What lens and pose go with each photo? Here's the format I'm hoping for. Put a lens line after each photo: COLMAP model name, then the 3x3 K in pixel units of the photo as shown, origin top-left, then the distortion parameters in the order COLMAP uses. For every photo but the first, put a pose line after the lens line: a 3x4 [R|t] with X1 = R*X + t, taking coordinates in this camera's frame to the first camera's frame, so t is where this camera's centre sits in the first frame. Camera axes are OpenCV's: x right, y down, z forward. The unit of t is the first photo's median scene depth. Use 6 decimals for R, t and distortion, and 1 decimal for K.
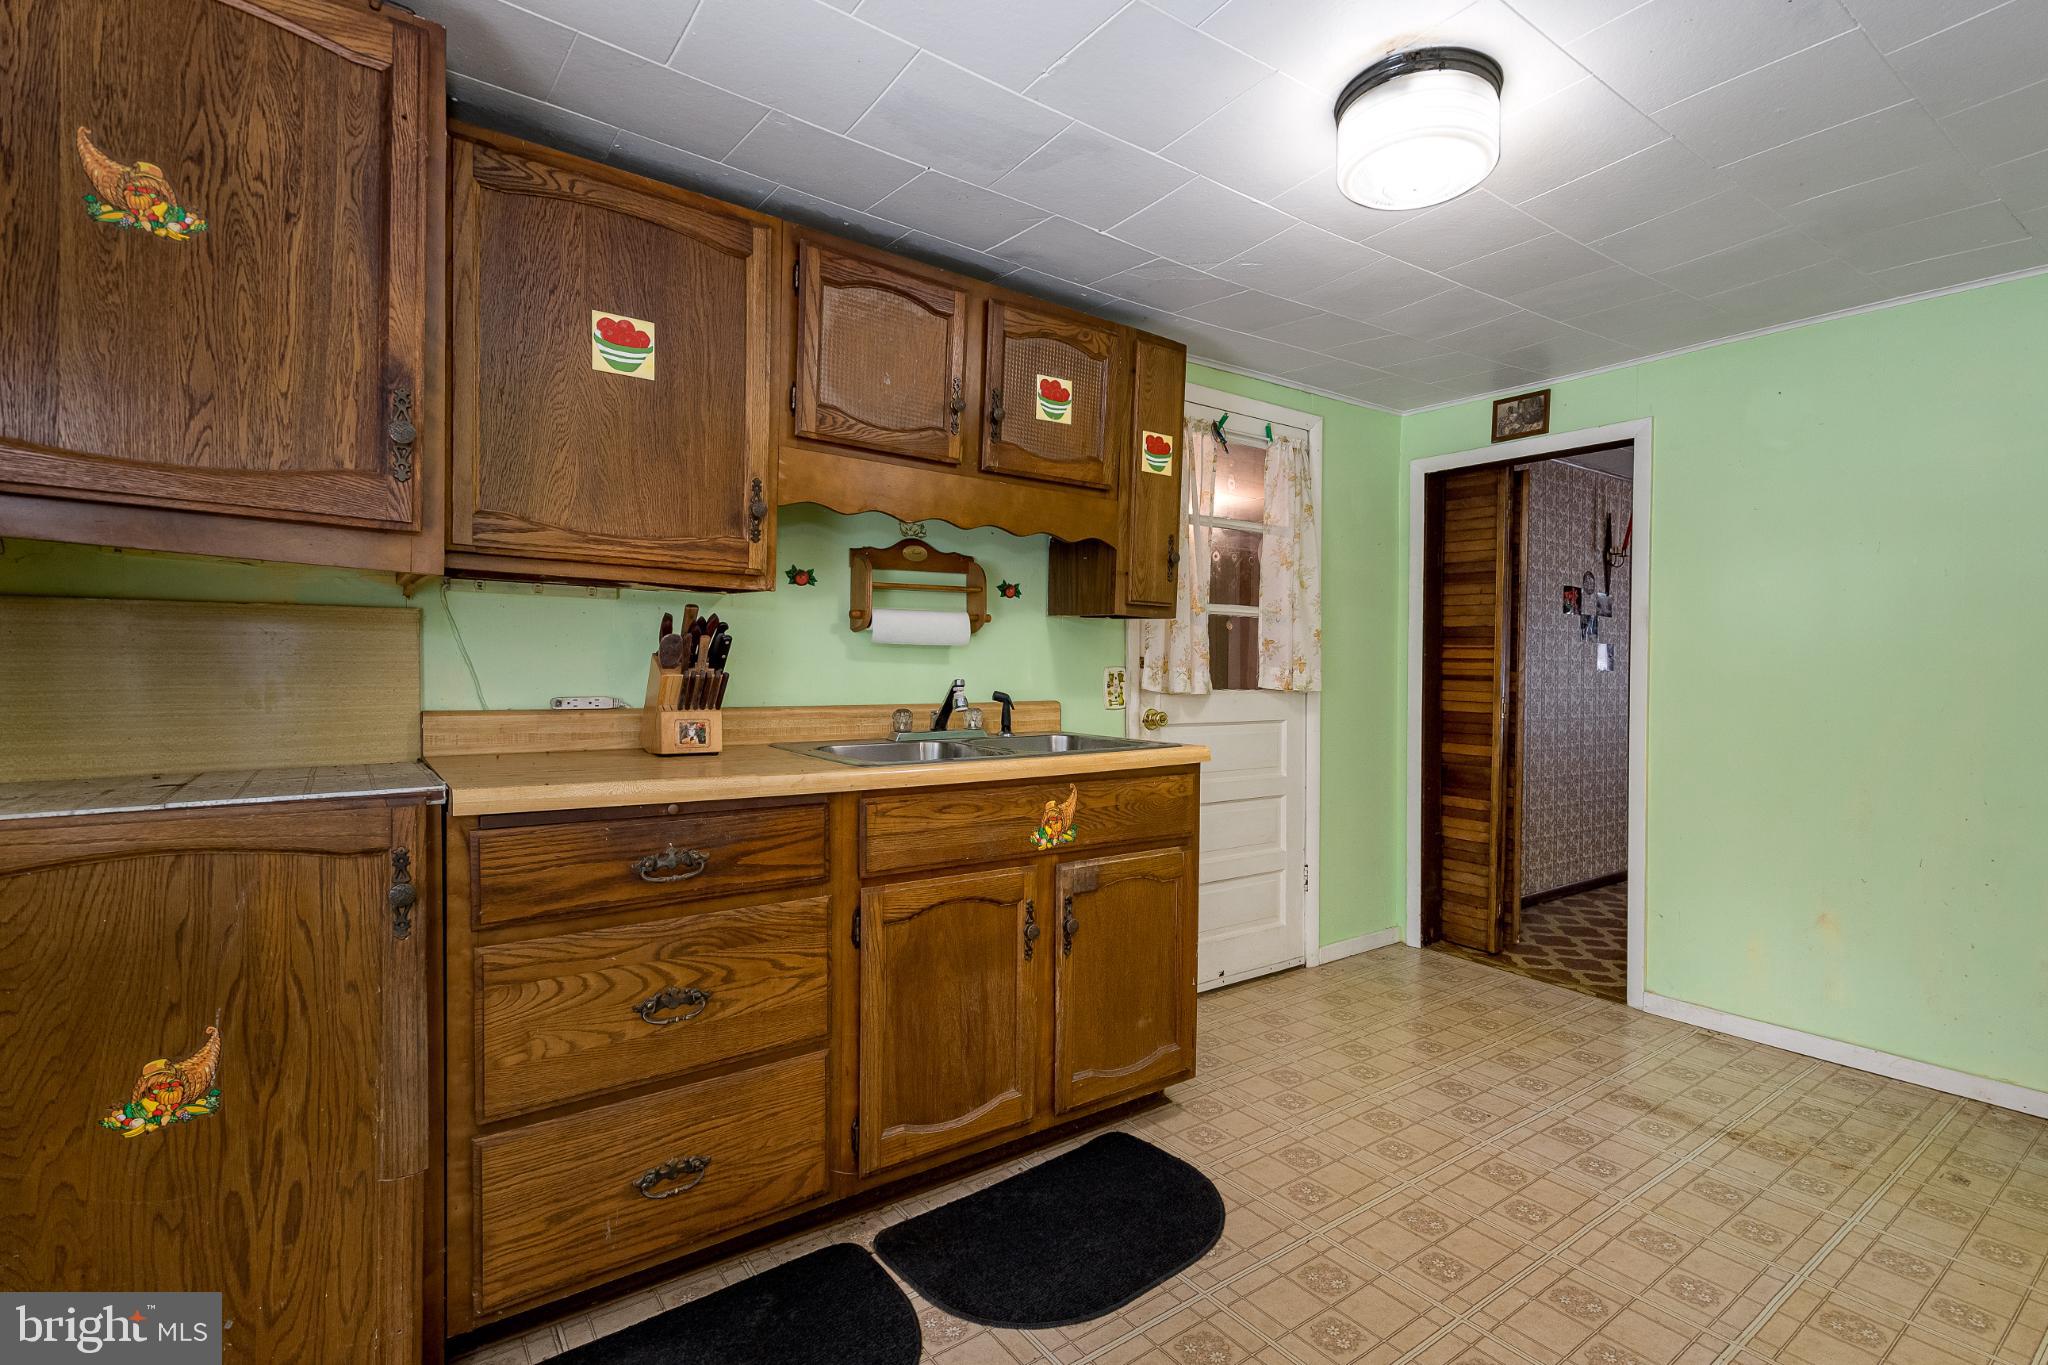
lens RADIAL K [[934.6, 0, 1017.6], [0, 934.6, 683.4], [0, 0, 1]] dist [0.003554, -0.000434]
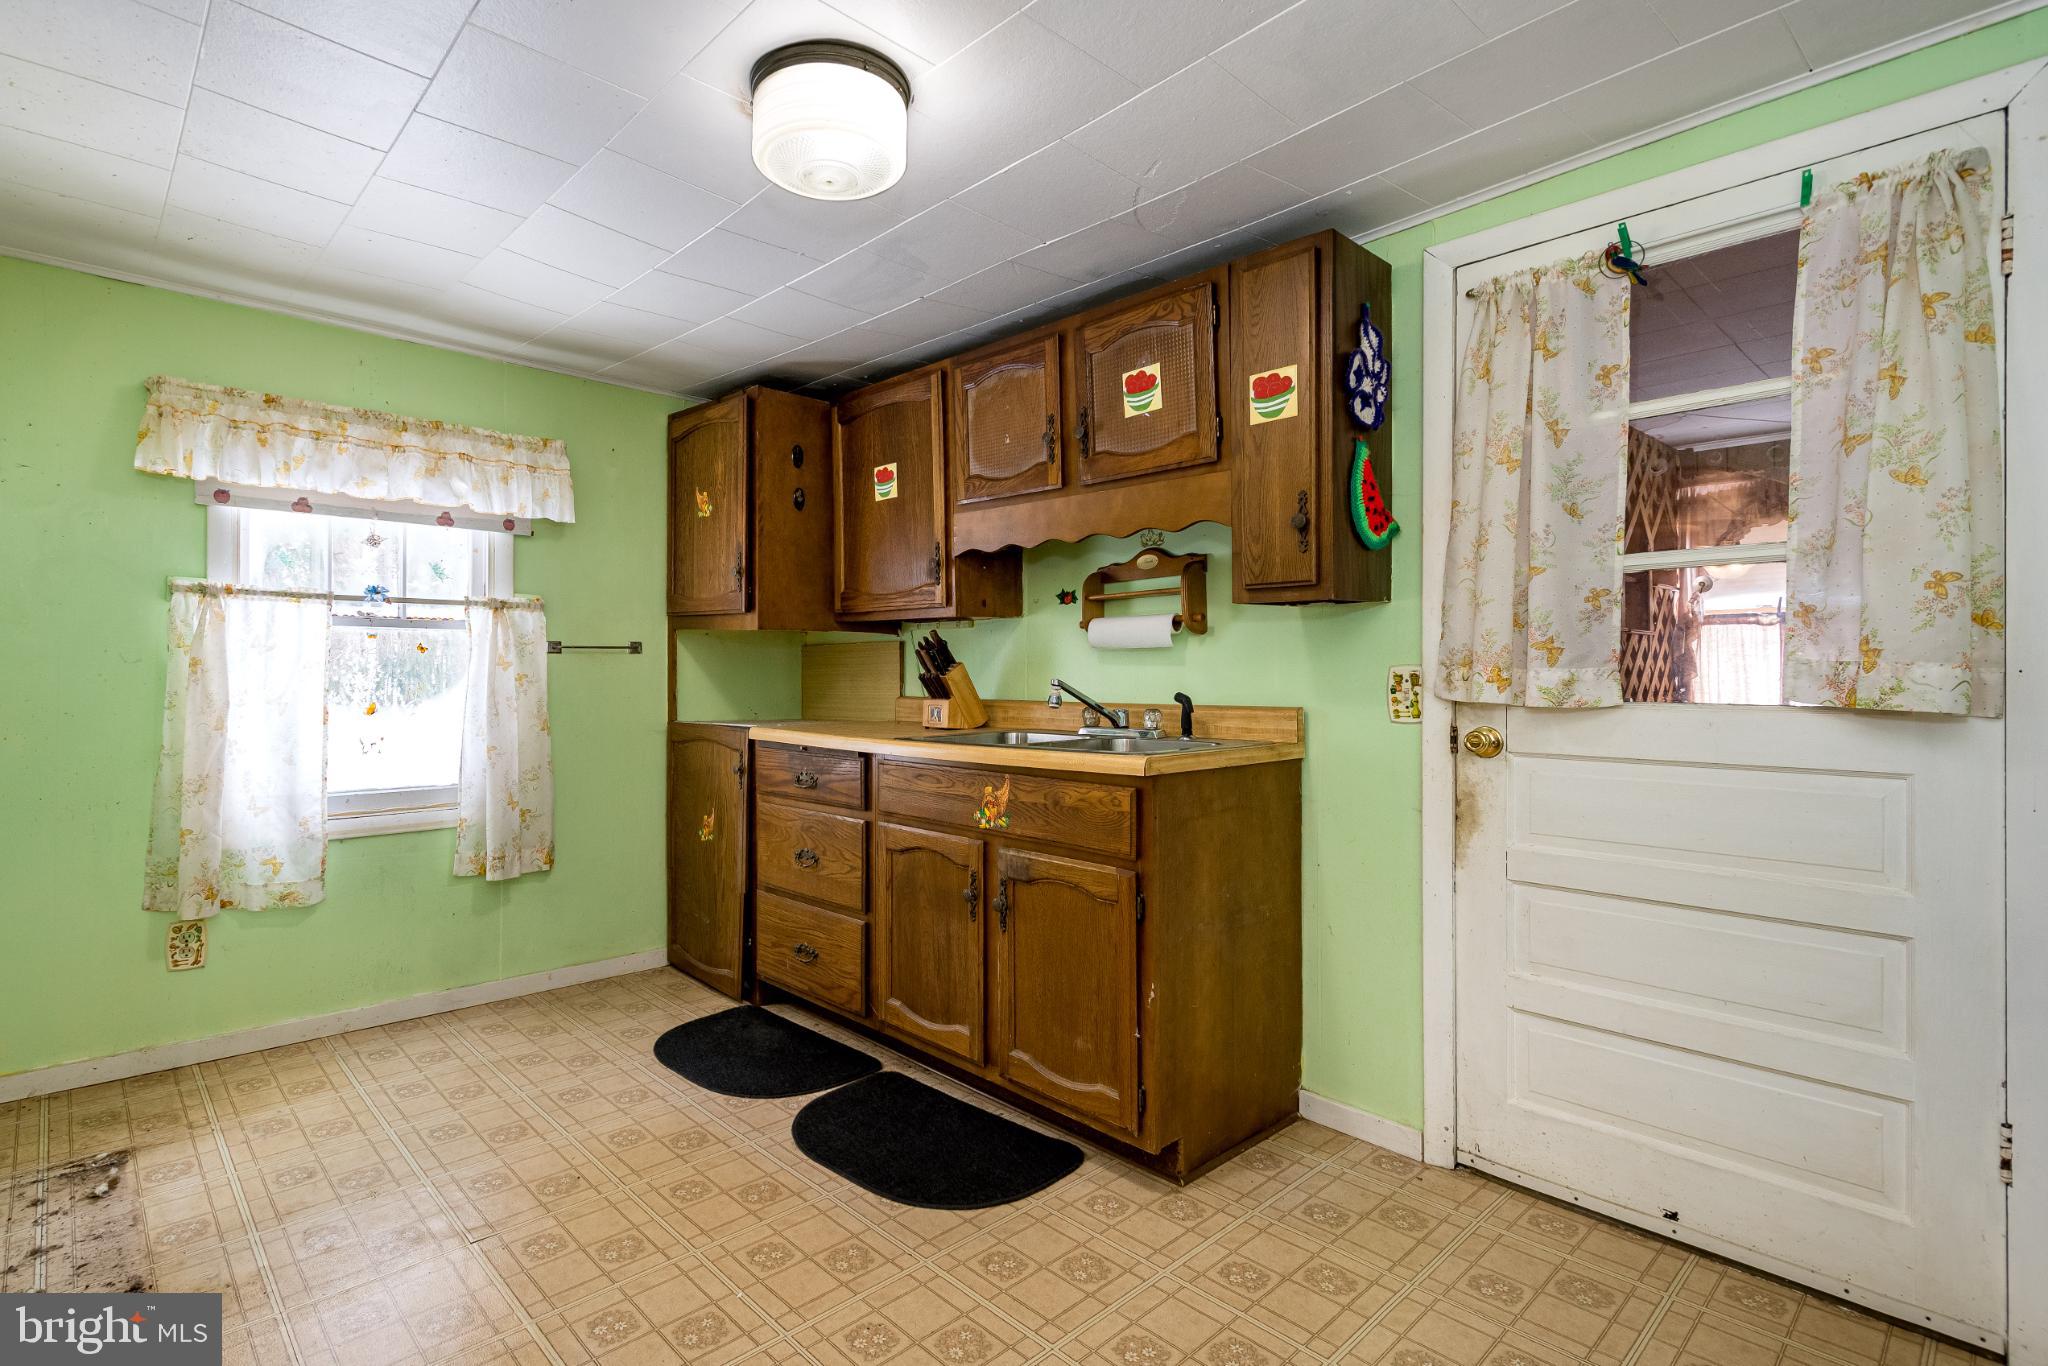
lens RADIAL K [[981.5, 0, 1021.5], [0, 981.5, 679.7], [0, 0, 1]] dist [-0.000707, -0.000167]
pose [[0.151991, -0.005116, -0.988369, 1.181552], [-0.016654, 0.999831, -0.007737, 0.006221], [0.988242, 0.017636, 0.151880, 0.841599]]
